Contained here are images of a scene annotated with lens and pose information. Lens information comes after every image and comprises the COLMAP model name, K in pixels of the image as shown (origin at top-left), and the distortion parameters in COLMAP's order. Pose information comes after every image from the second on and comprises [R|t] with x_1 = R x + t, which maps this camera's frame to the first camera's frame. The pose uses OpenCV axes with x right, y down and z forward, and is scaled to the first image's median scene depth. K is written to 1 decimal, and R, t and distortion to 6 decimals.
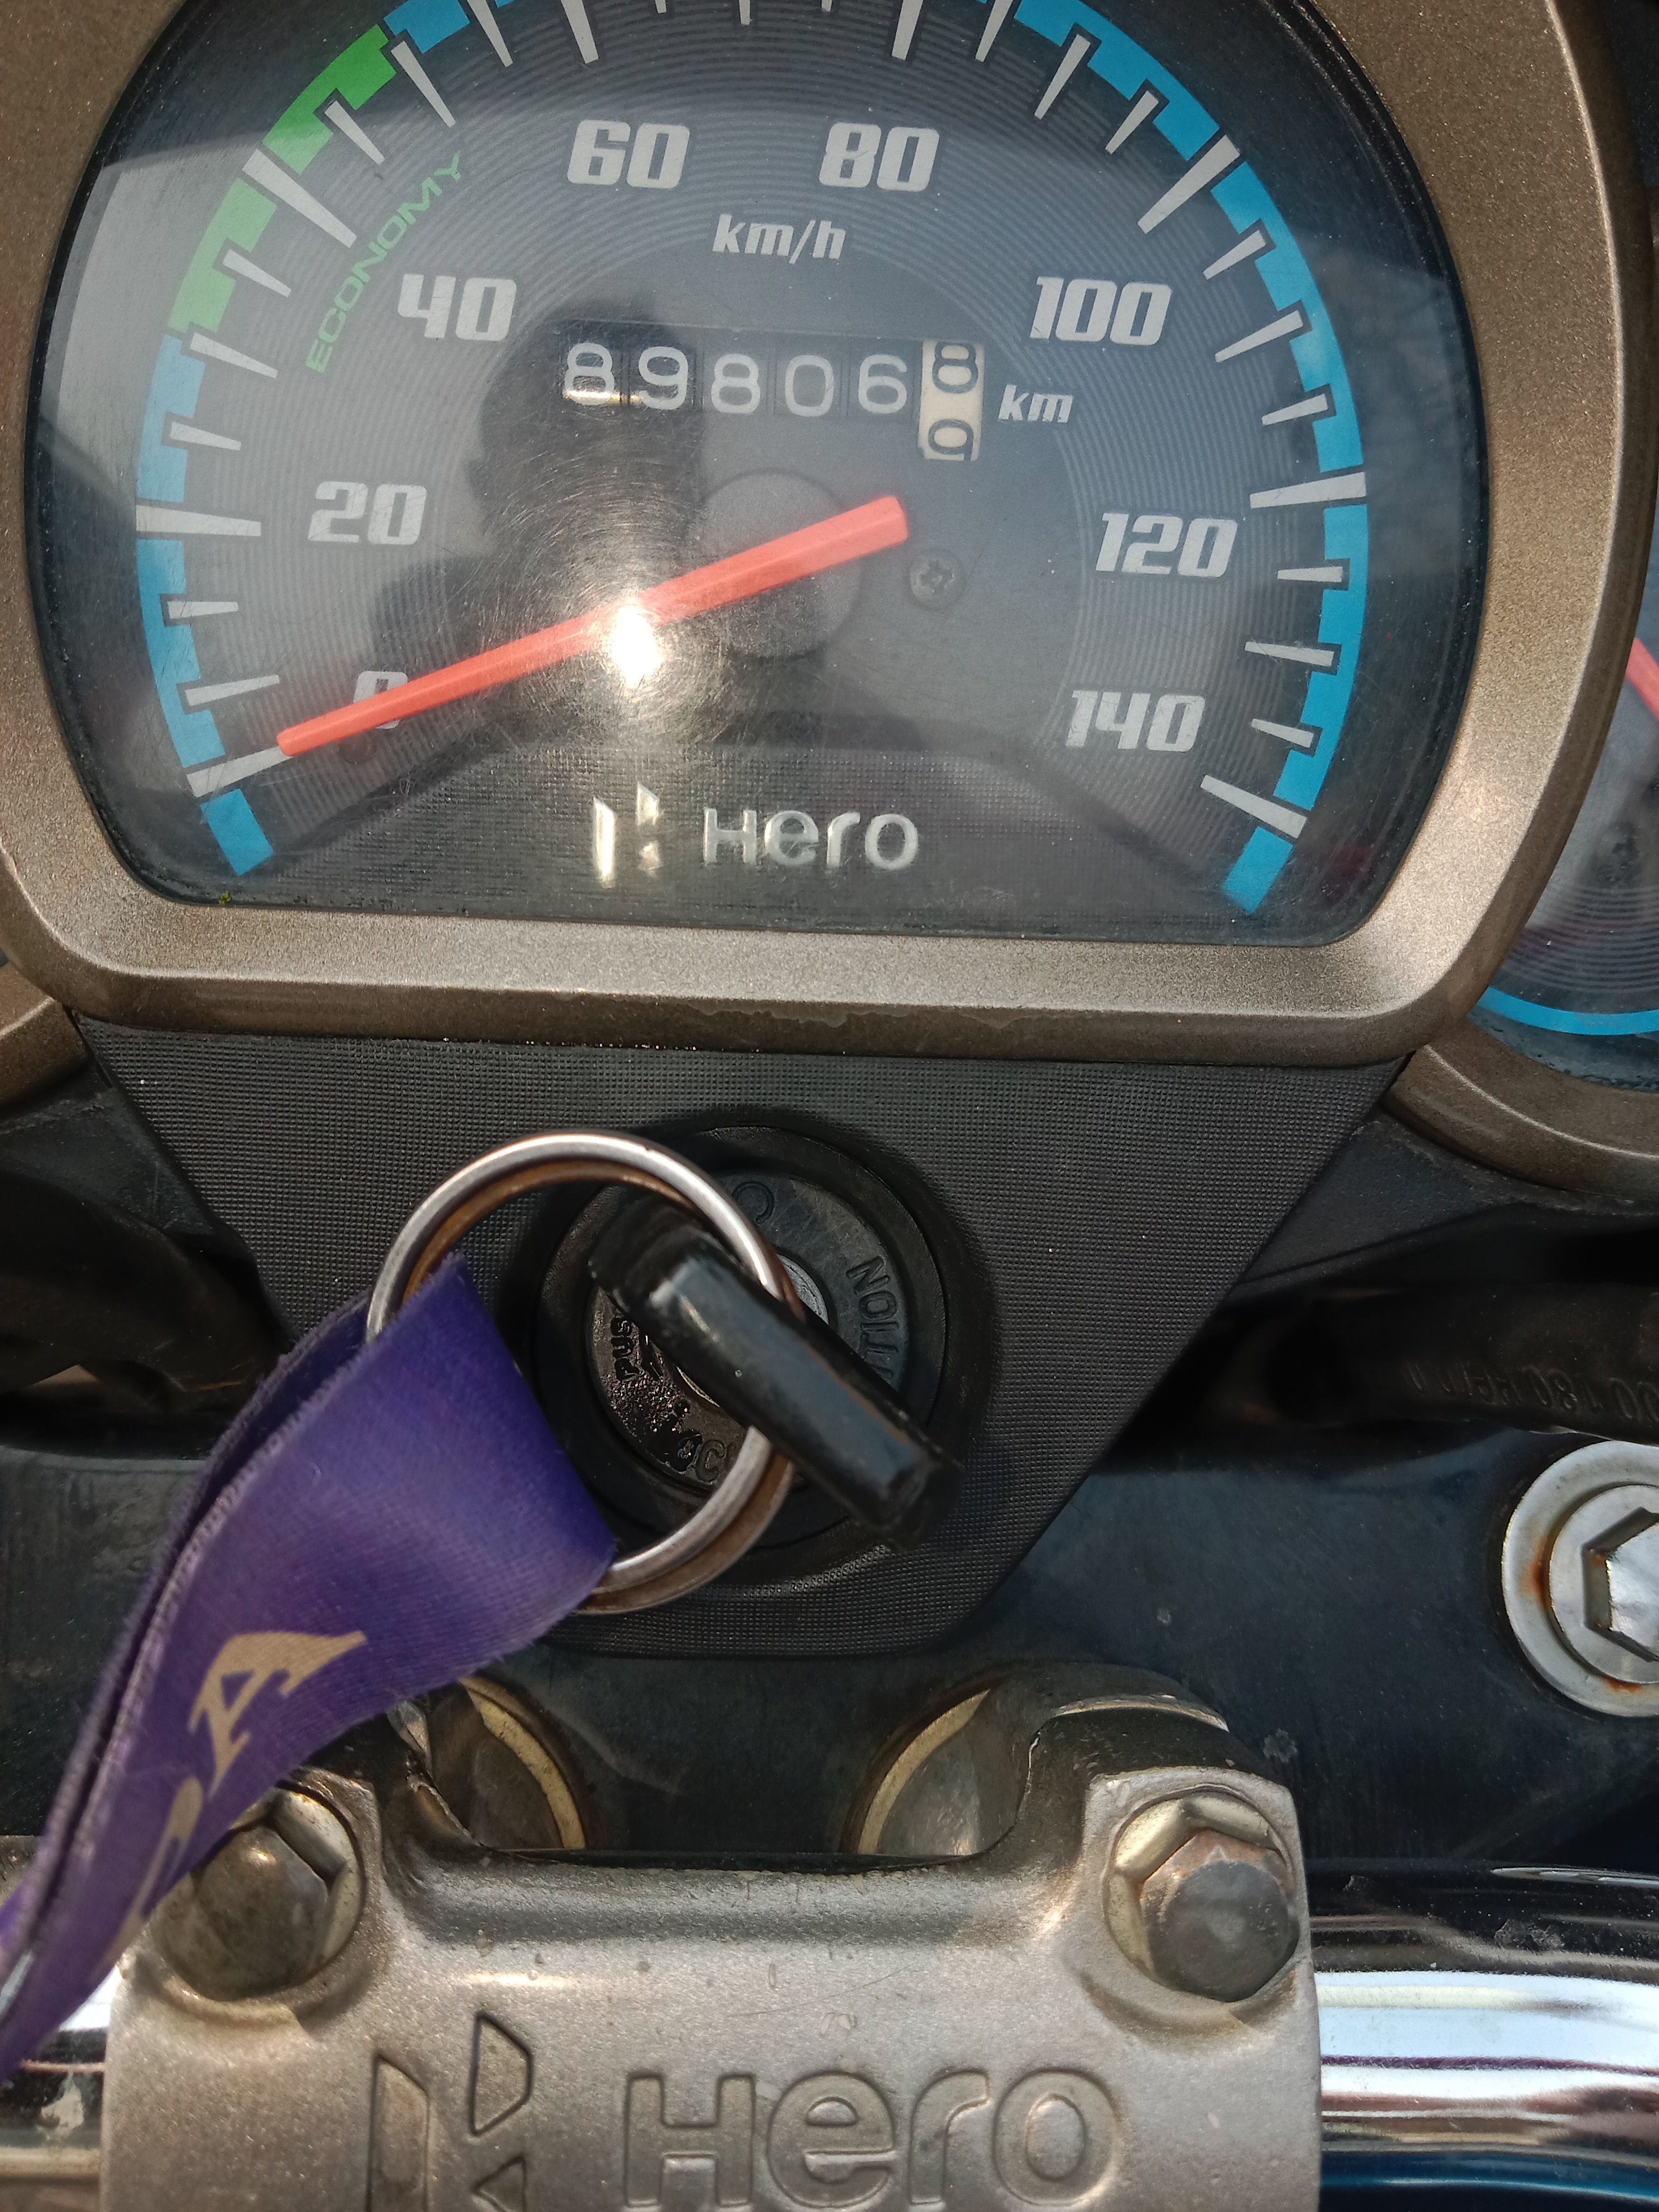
lens RADIAL K [[1712.2, 0, 826.0], [0, 1712.2, 1104.2], [0, 0, 1]] dist [-0.038502, -0.012464]
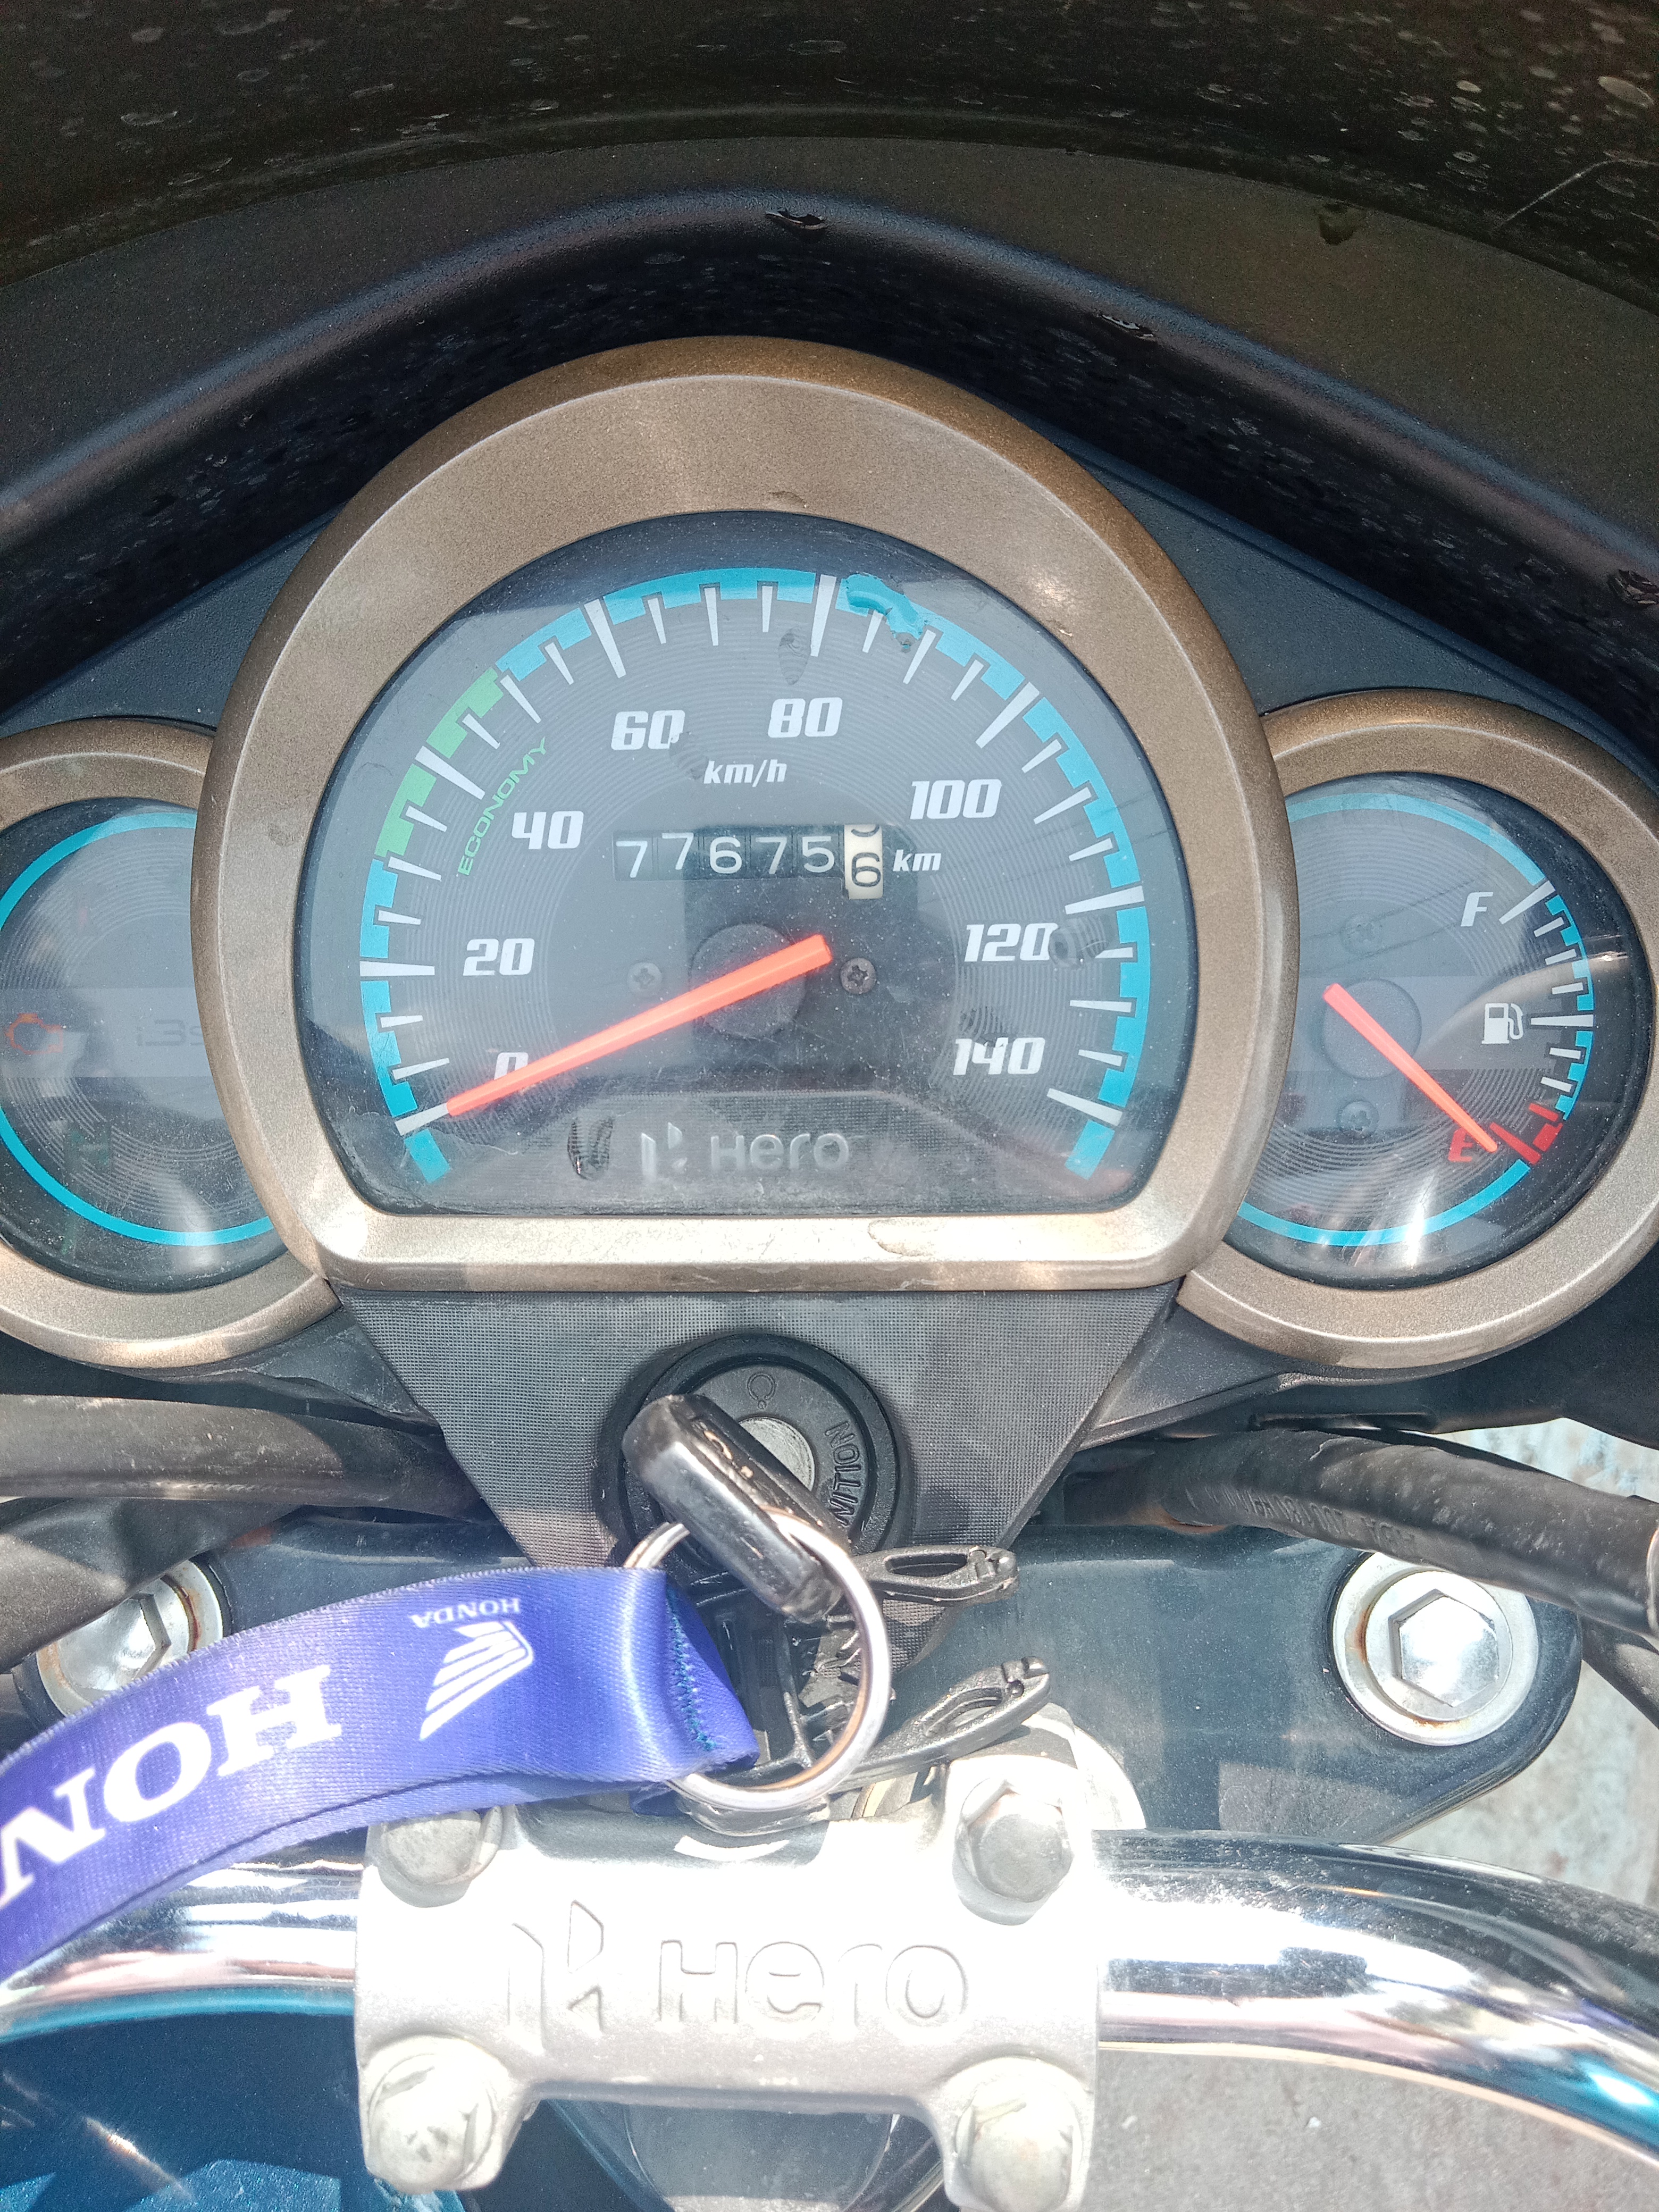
lens RADIAL K [[1585.8, 0, 787.8], [0, 1585.8, 1099.9], [0, 0, 1]] dist [-0.002182, -0.106147]
pose [[0.990028, -0.043073, -0.134125, 0.197597], [0.034686, 0.997331, -0.064249, -0.110601], [0.136534, 0.058956, 0.988879, -0.439859]]
